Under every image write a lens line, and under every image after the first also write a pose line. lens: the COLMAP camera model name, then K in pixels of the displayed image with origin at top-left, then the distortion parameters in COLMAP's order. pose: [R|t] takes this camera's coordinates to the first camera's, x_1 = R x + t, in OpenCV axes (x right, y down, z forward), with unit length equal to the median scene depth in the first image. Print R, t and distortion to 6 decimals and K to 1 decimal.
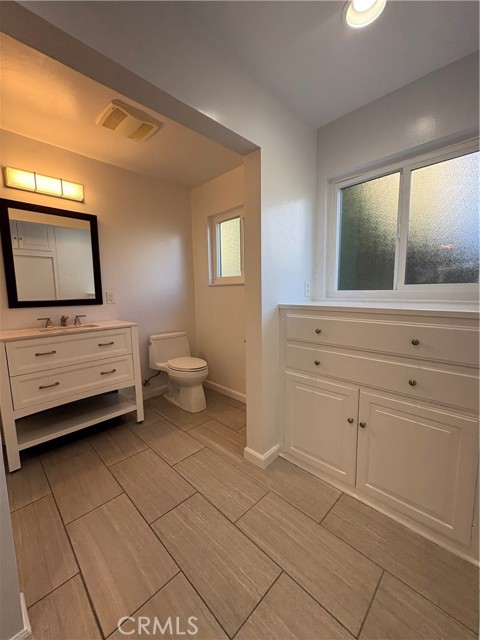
lens RADIAL K [[256.2, 0, 241.0], [0, 256.2, 319.7], [0, 0, 1]] dist [0.001712, -0.000240]
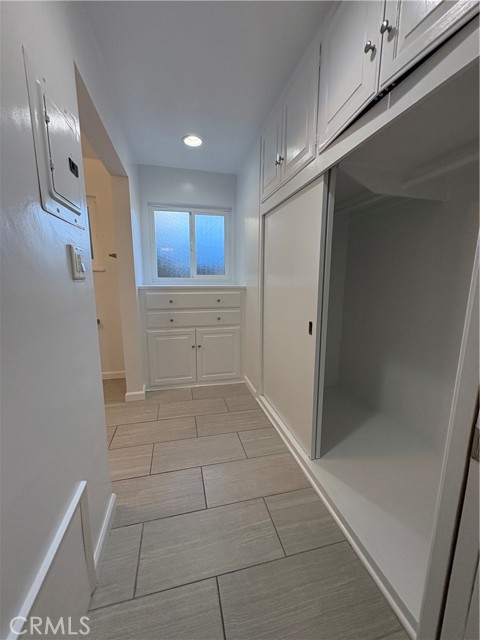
lens RADIAL K [[256.2, 0, 238.8], [0, 256.2, 319.2], [0, 0, 1]] dist [0.001712, -0.000240]
pose [[0.528589, -0.125146, 0.839602, -0.774698], [0.090265, 0.991752, 0.090996, 0.041680], [-0.844065, 0.027687, 0.535525, -0.244068]]
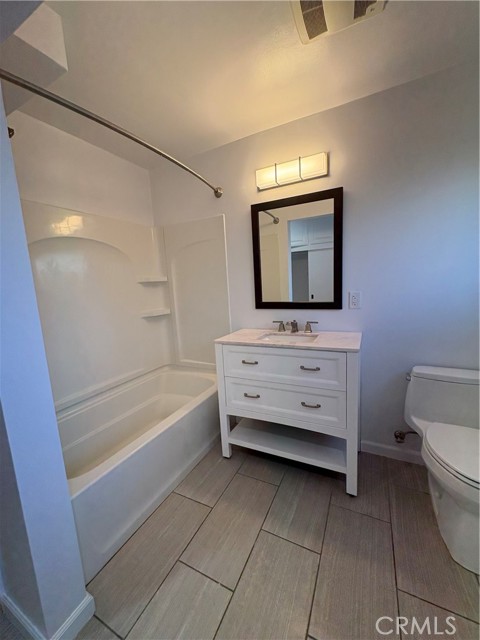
lens RADIAL K [[256.2, 0, 239.3], [0, 256.2, 319.7], [0, 0, 1]] dist [0.001712, -0.000240]
pose [[0.301748, 0.134700, -0.943824, 0.100620], [-0.064694, 0.990580, 0.120690, -0.134073], [0.951190, 0.024642, 0.307620, 0.655047]]
